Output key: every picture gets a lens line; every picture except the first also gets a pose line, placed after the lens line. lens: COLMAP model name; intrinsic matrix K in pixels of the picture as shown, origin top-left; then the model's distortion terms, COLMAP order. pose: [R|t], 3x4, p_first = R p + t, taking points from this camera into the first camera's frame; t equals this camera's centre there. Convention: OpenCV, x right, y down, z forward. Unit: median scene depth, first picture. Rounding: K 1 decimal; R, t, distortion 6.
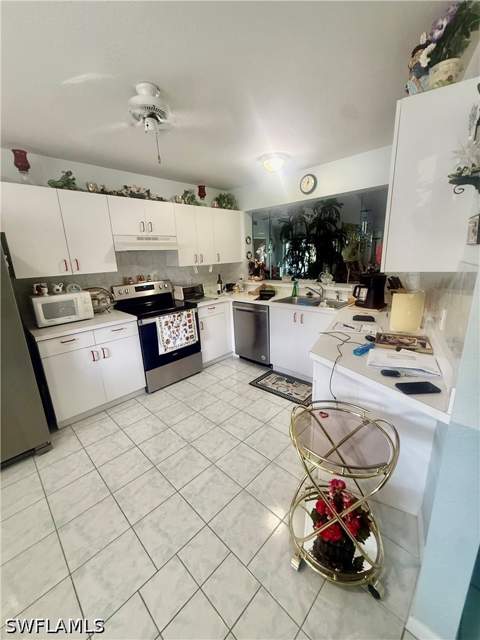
lens RADIAL K [[255.9, 0, 240.6], [0, 255.9, 319.0], [0, 0, 1]] dist [0.005508, -0.000355]
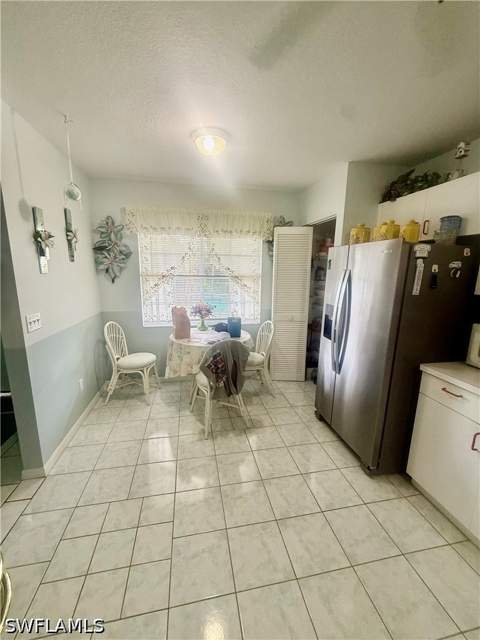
lens RADIAL K [[255.9, 0, 238.8], [0, 255.9, 319.5], [0, 0, 1]] dist [0.005508, -0.000355]
pose [[-0.565719, 0.184250, -0.803750, 0.126183], [-0.199165, 0.915329, 0.350010, -0.190065], [0.800185, 0.358086, -0.481122, 0.728895]]
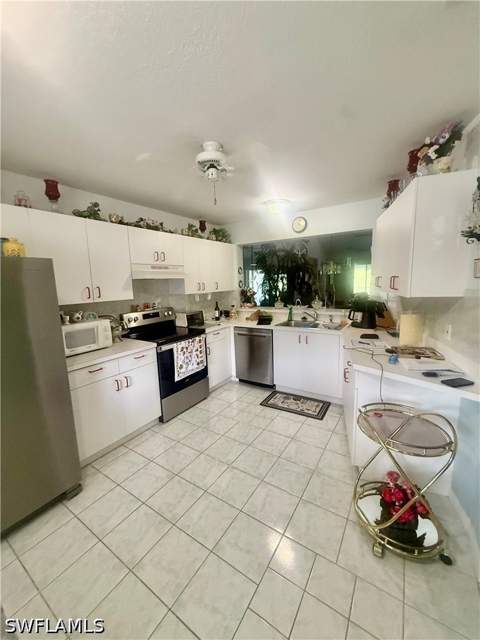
lens RADIAL K [[255.9, 0, 240.5], [0, 255.9, 319.2], [0, 0, 1]] dist [0.005508, -0.000355]
pose [[0.981120, -0.019791, 0.192384, -0.288824], [0.040509, 0.993714, -0.104361, 0.015728], [-0.189109, 0.110184, 0.975755, -0.052524]]
